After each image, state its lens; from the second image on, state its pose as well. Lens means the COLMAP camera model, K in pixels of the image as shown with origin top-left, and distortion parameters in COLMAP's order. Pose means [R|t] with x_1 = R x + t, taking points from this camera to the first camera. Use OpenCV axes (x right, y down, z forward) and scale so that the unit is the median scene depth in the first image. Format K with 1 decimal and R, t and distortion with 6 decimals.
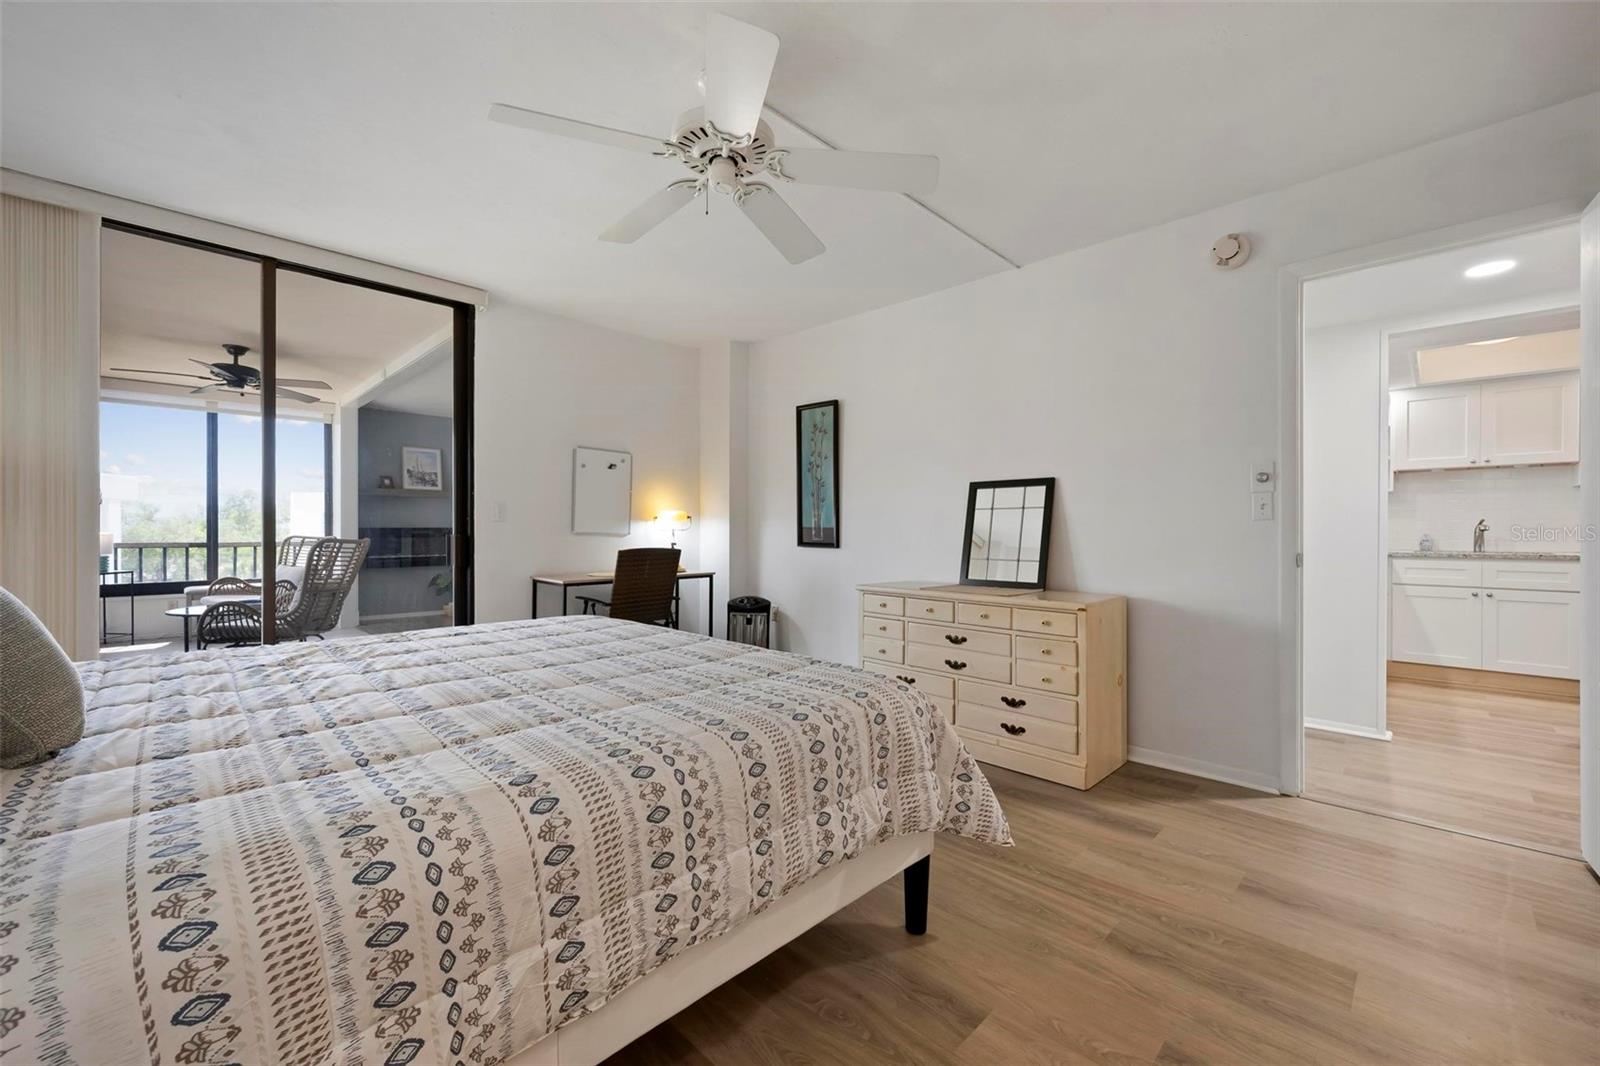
lens RADIAL K [[649.3, 0, 800.0], [0, 649.3, 533.0], [0, 0, 1]] dist [0.000199, -0.000137]
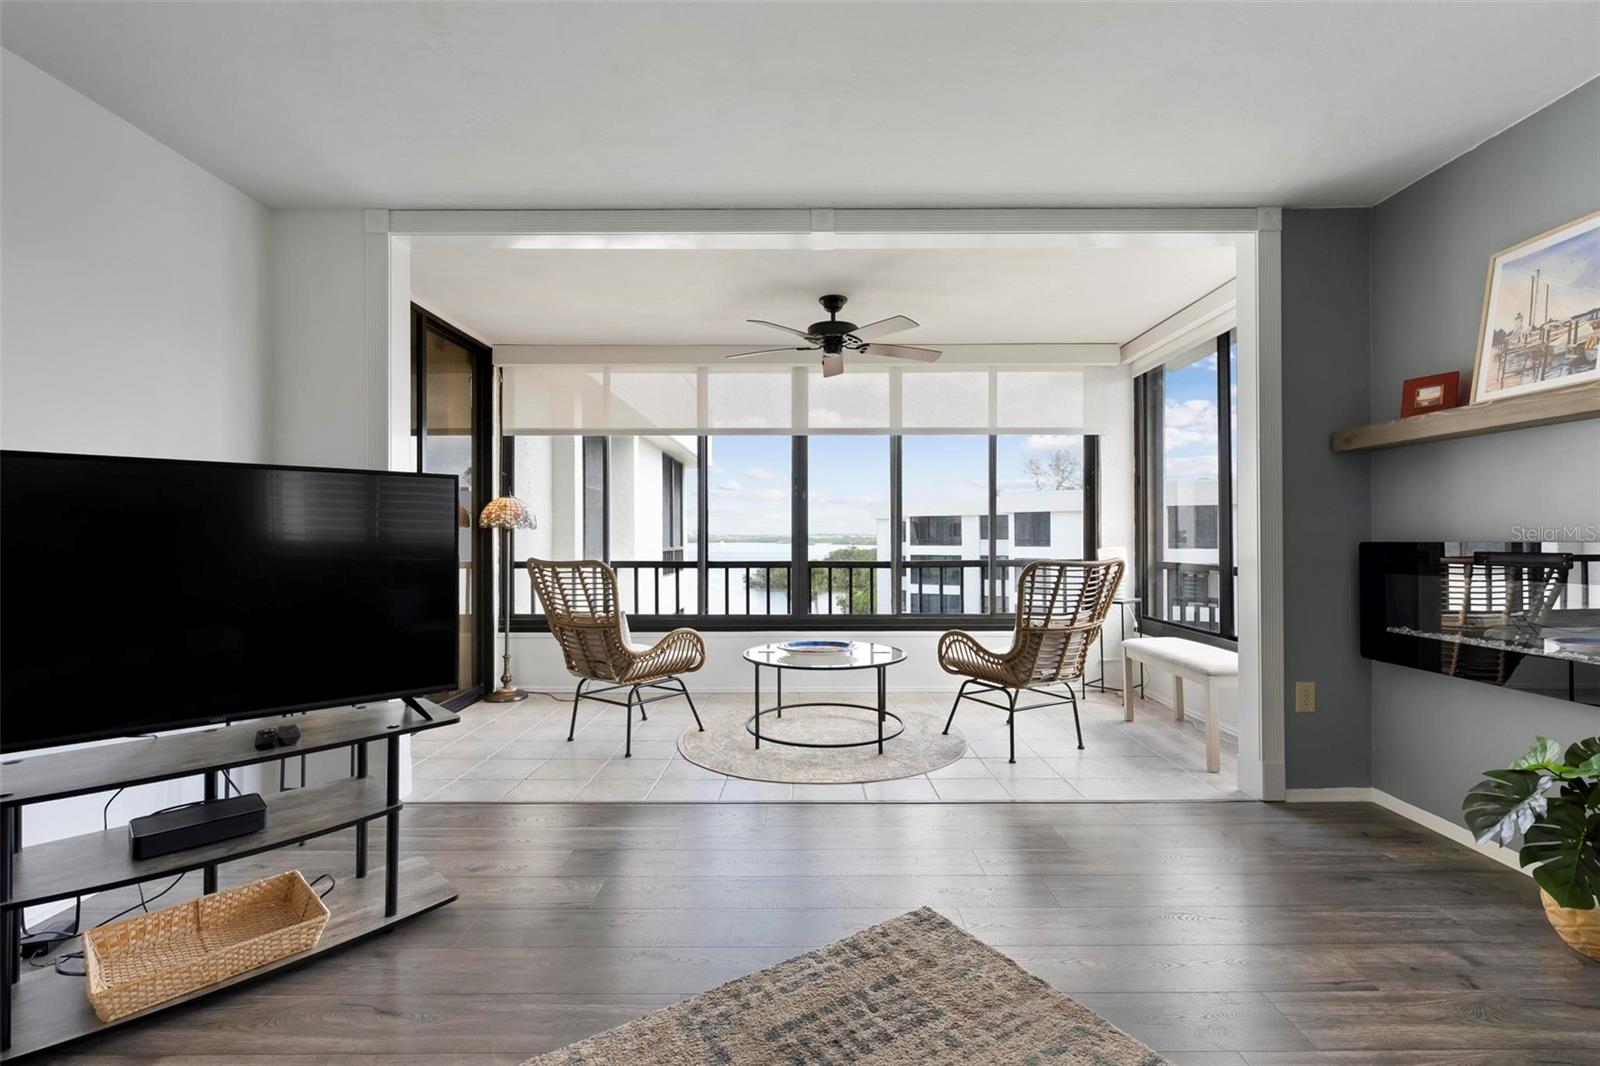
lens RADIAL K [[706.6, 0, 800.0], [0, 706.6, 533.0], [0, 0, 1]] dist [0.000765, -0.000313]
pose [[-0.722948, -0.015688, -0.690724, -0.173949], [-0.013909, 0.999870, -0.008151, -0.003574], [0.690762, 0.003715, -0.723072, 1.026231]]
